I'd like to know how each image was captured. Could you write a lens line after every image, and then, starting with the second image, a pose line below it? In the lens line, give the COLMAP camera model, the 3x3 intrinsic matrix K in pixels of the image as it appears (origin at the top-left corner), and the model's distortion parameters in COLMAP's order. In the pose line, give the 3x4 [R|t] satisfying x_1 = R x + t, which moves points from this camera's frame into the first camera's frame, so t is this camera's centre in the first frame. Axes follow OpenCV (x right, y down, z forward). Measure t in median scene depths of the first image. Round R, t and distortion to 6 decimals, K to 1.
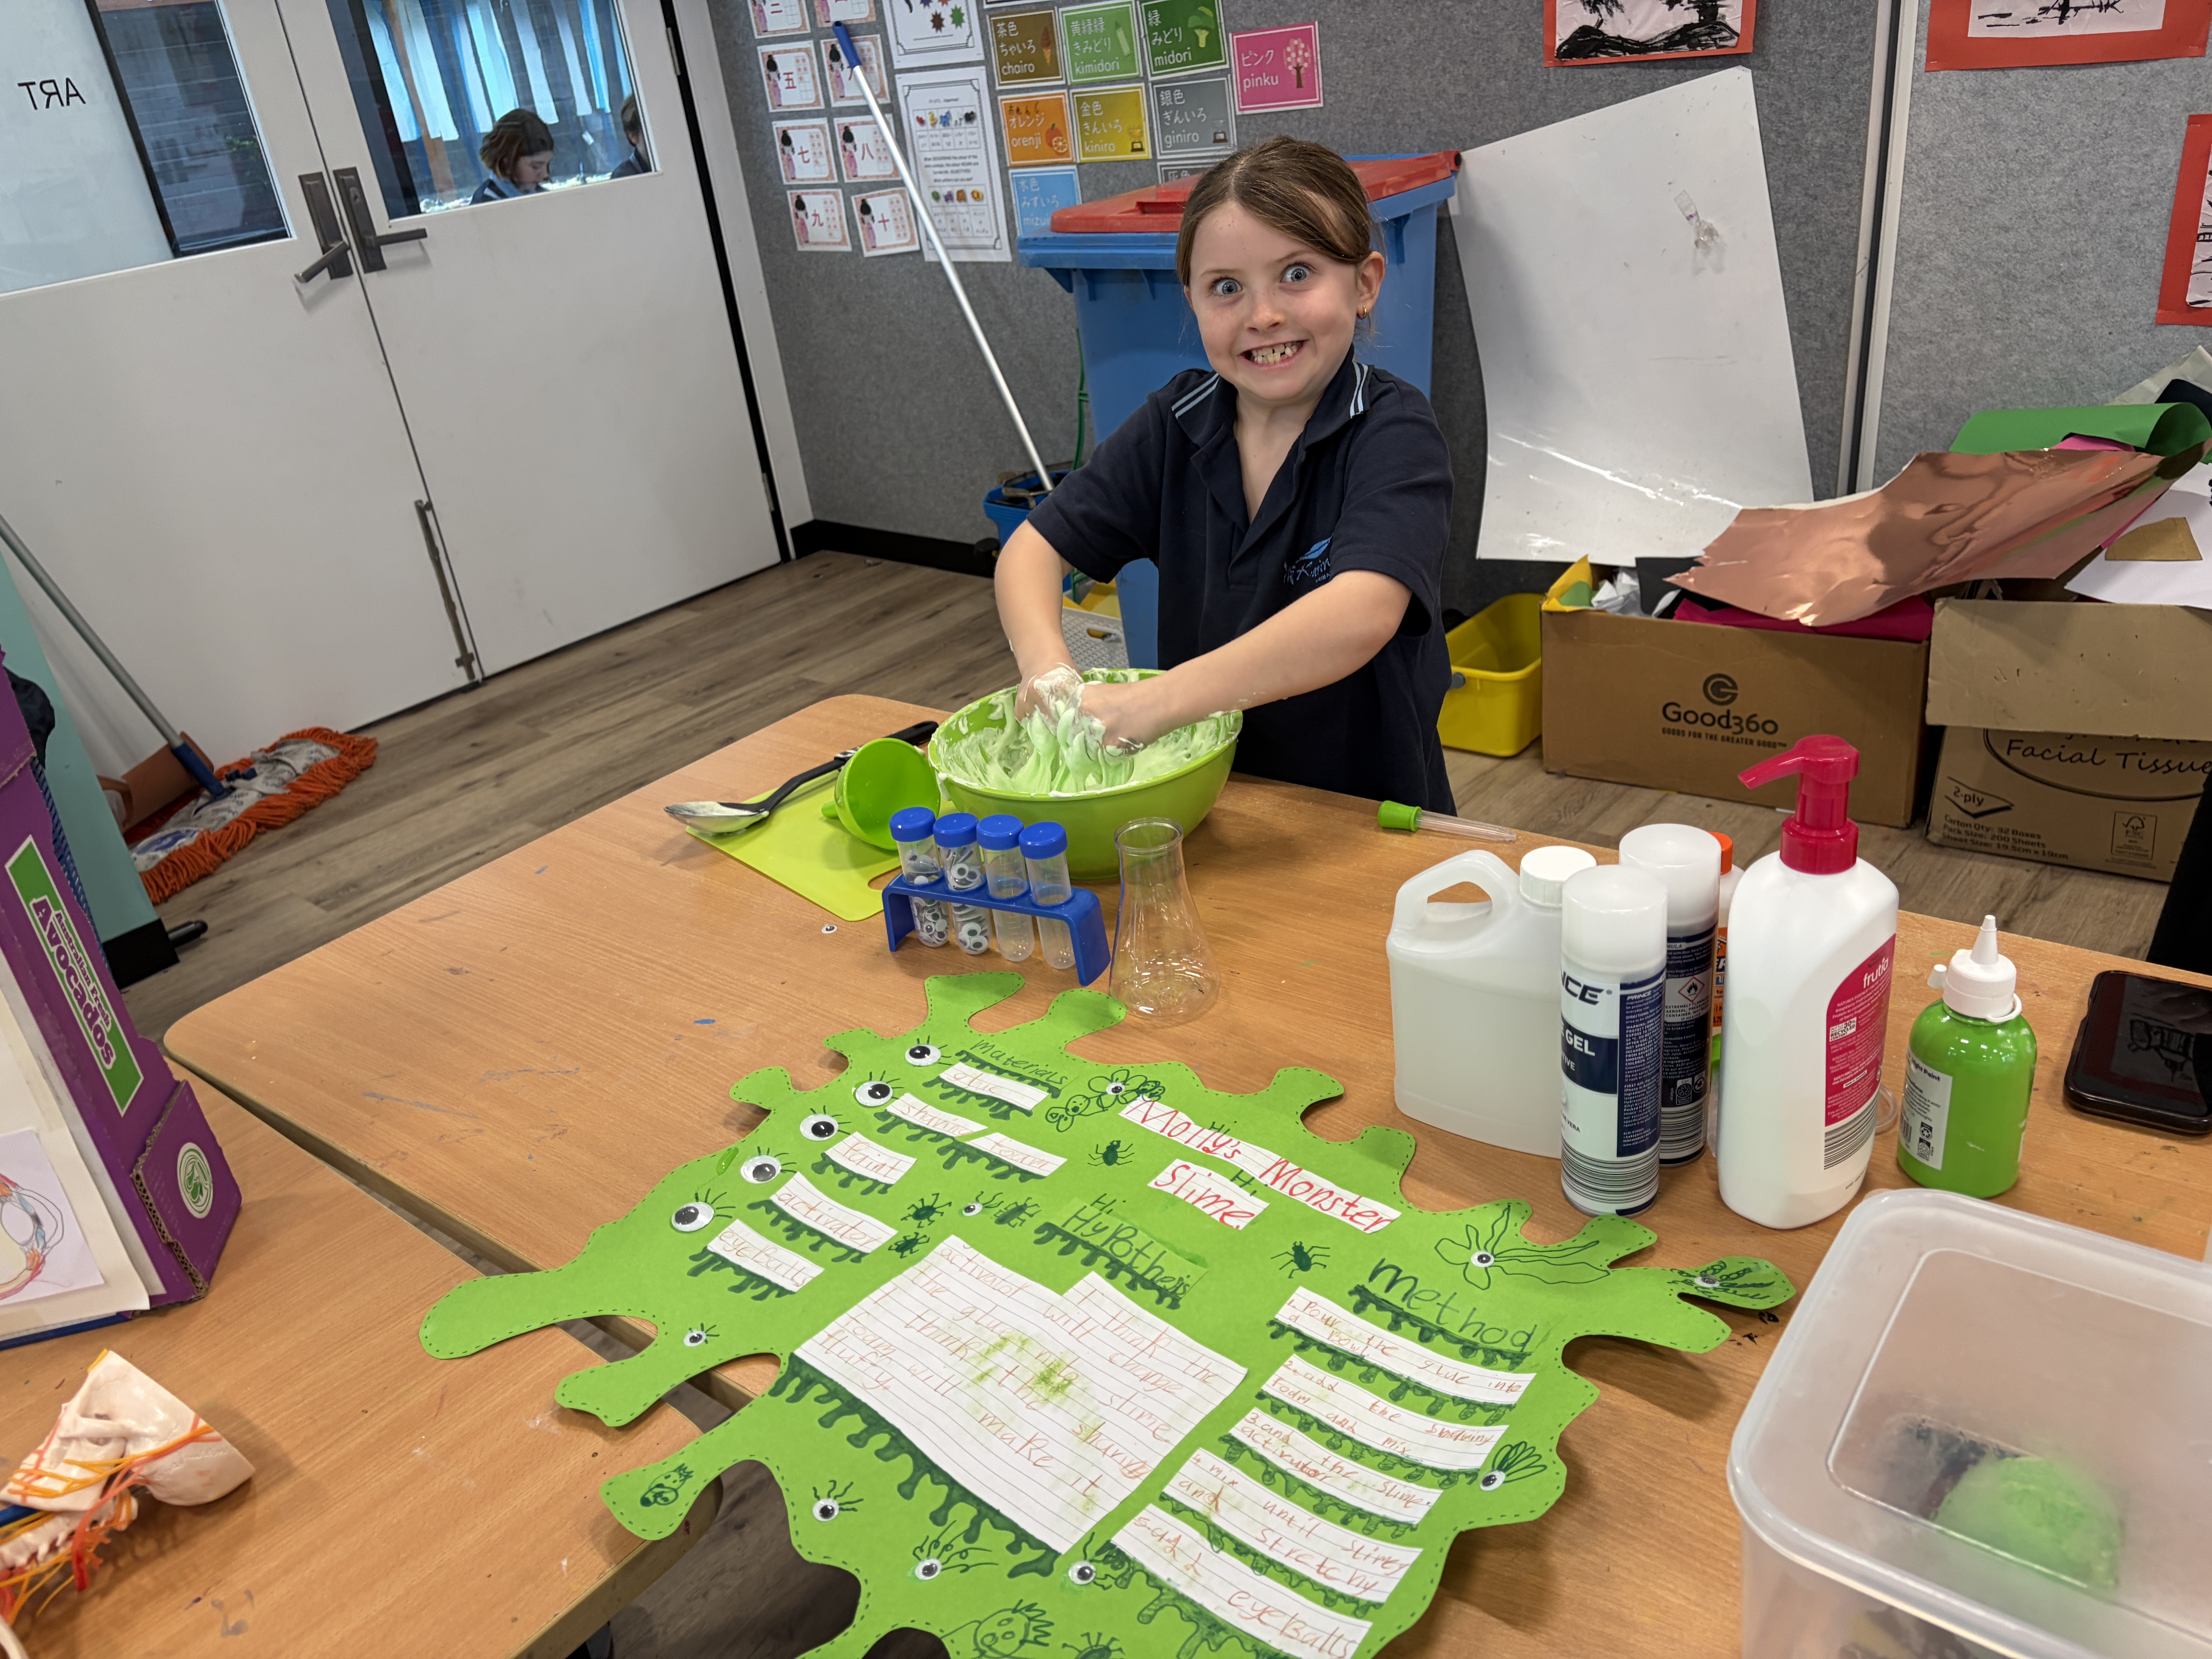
lens RADIAL K [[1663.8, 0, 1124.8], [0, 1663.8, 837.8], [0, 0, 1]] dist [0.031267, -0.040038]
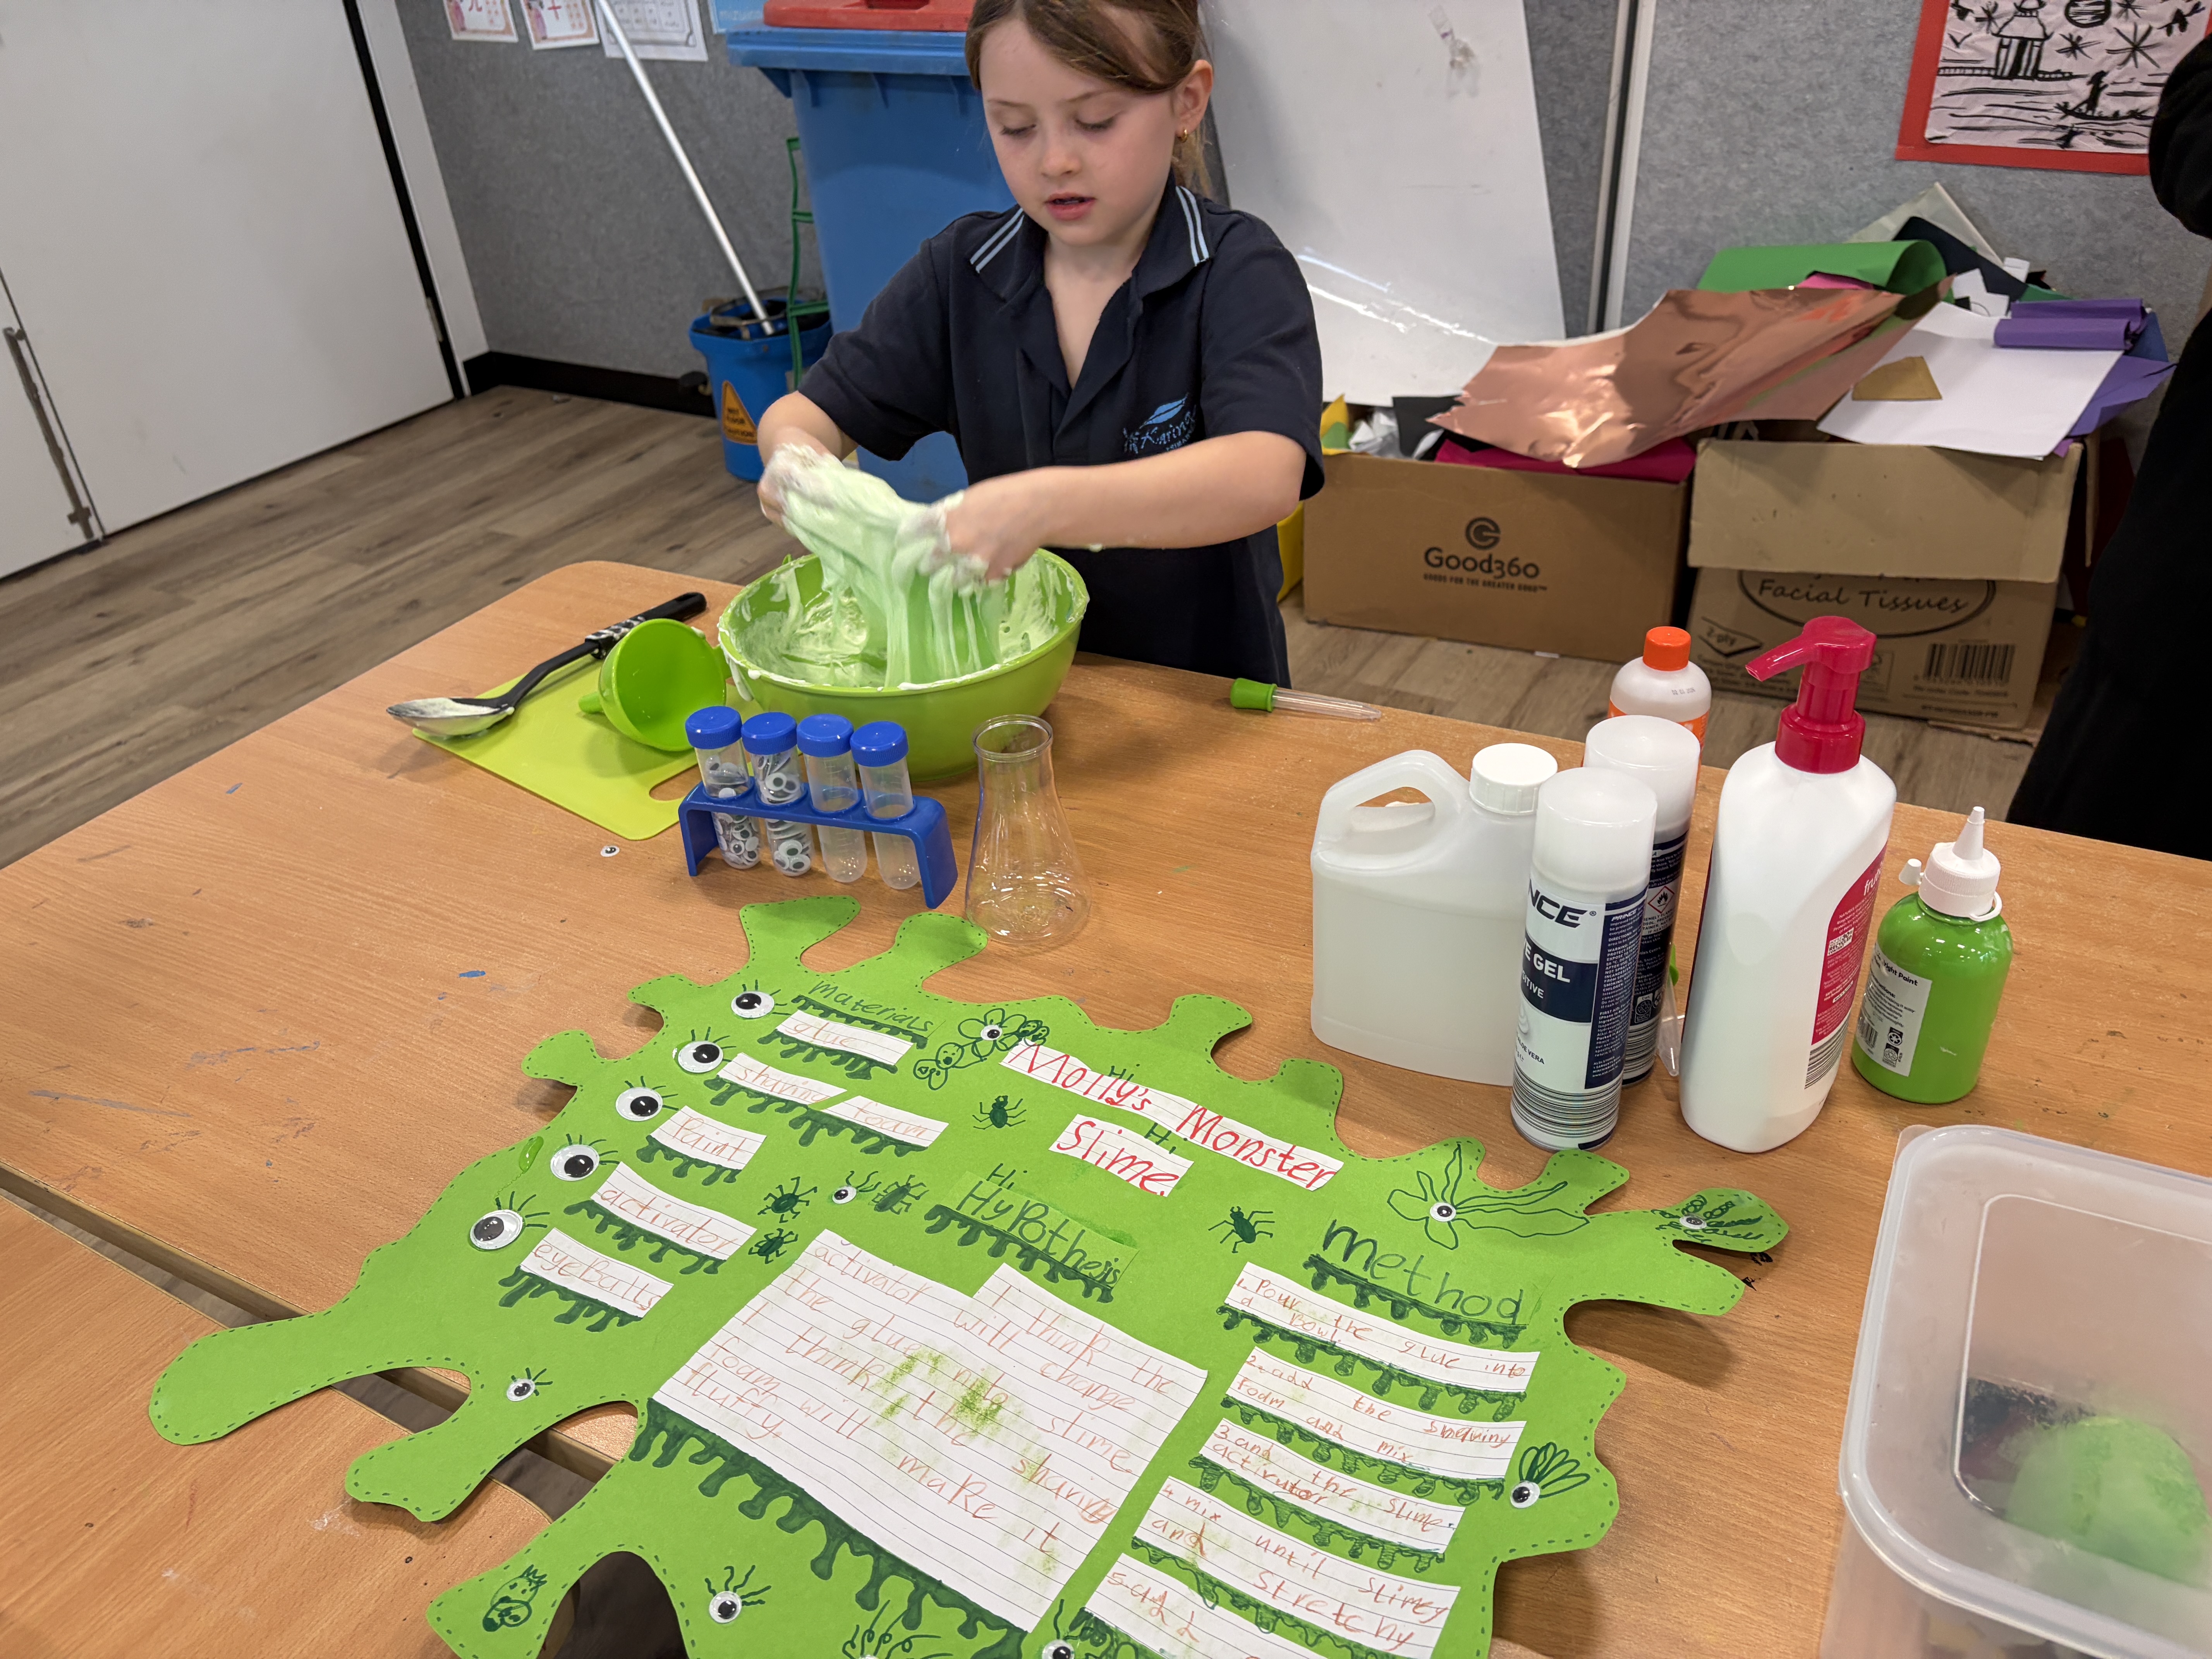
lens RADIAL K [[1668.9, 0, 1131.0], [0, 1668.9, 822.6], [0, 0, 1]] dist [0.022375, -0.014940]
pose [[0.983213, -0.046254, 0.176502, -0.030758], [0.031002, 0.995619, 0.088218, -0.012153], [-0.179809, -0.081266, 0.980339, 0.053855]]
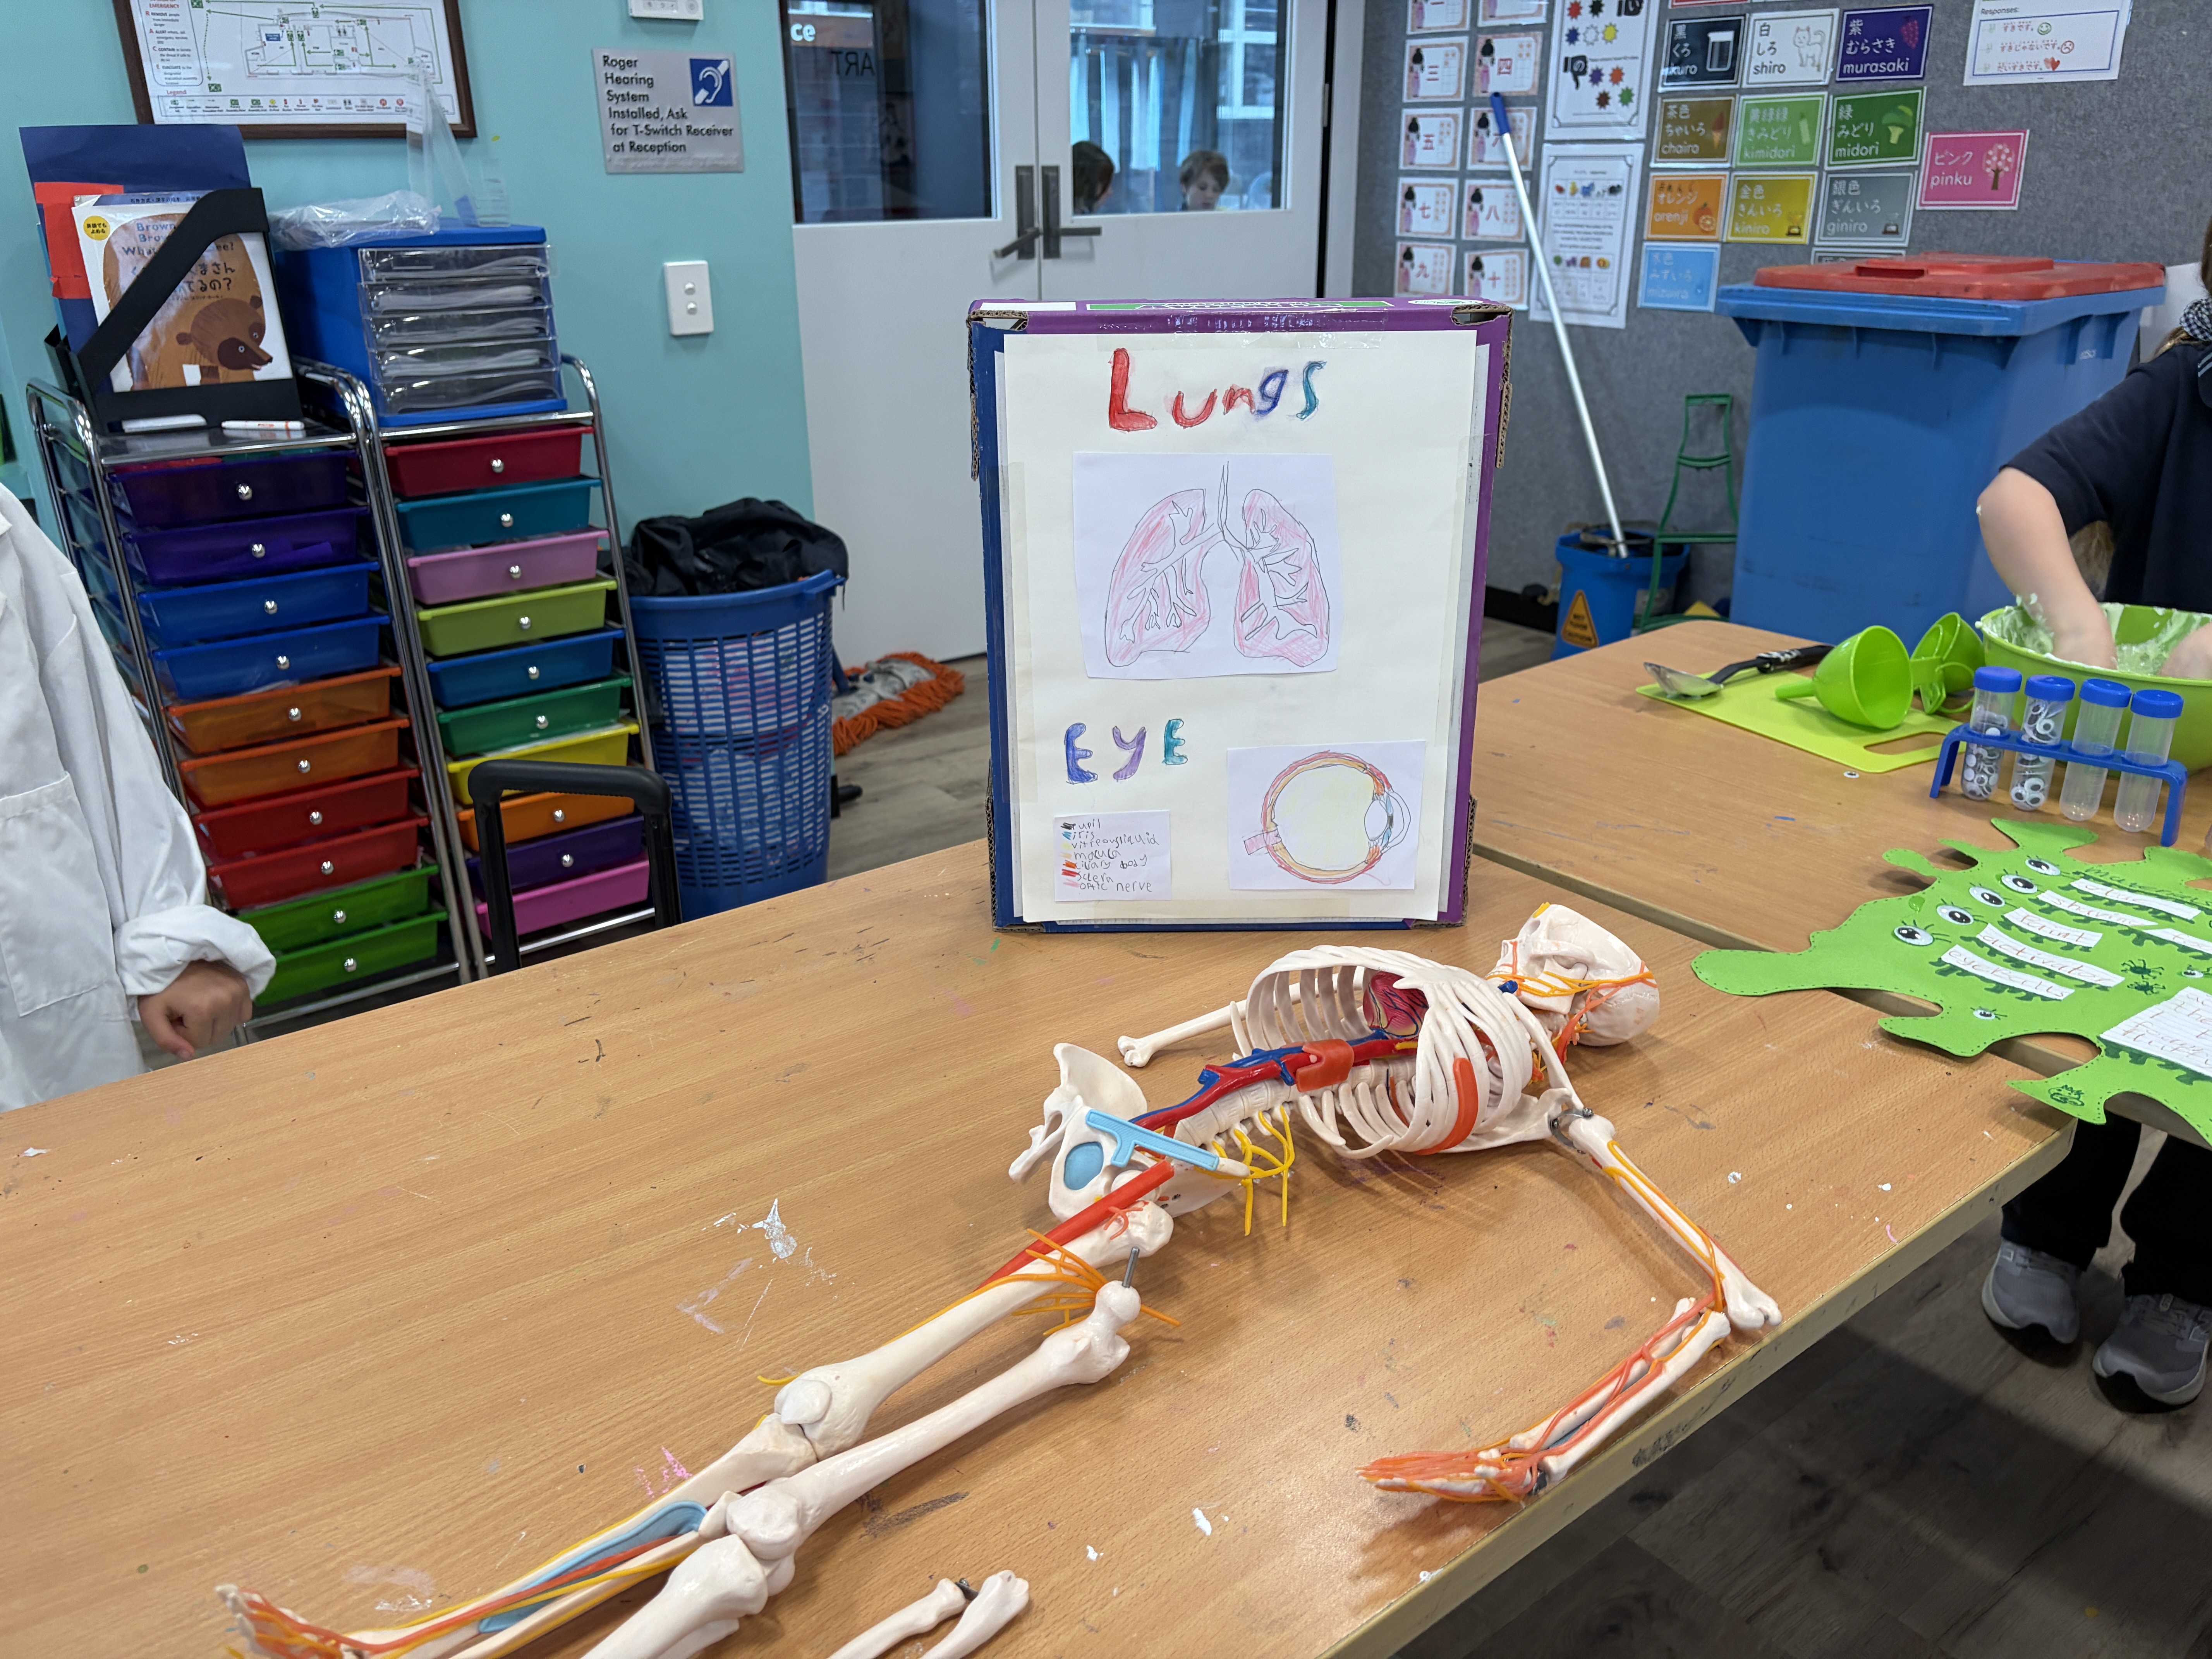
lens RADIAL K [[1668.9, 0, 1131.0], [0, 1668.9, 822.6], [0, 0, 1]] dist [0.022375, -0.014940]
pose [[0.971884, 0.178983, -0.152990, -0.212702], [-0.189906, 0.979971, -0.059930, 0.110848], [0.139199, 0.087299, 0.986409, -0.068928]]
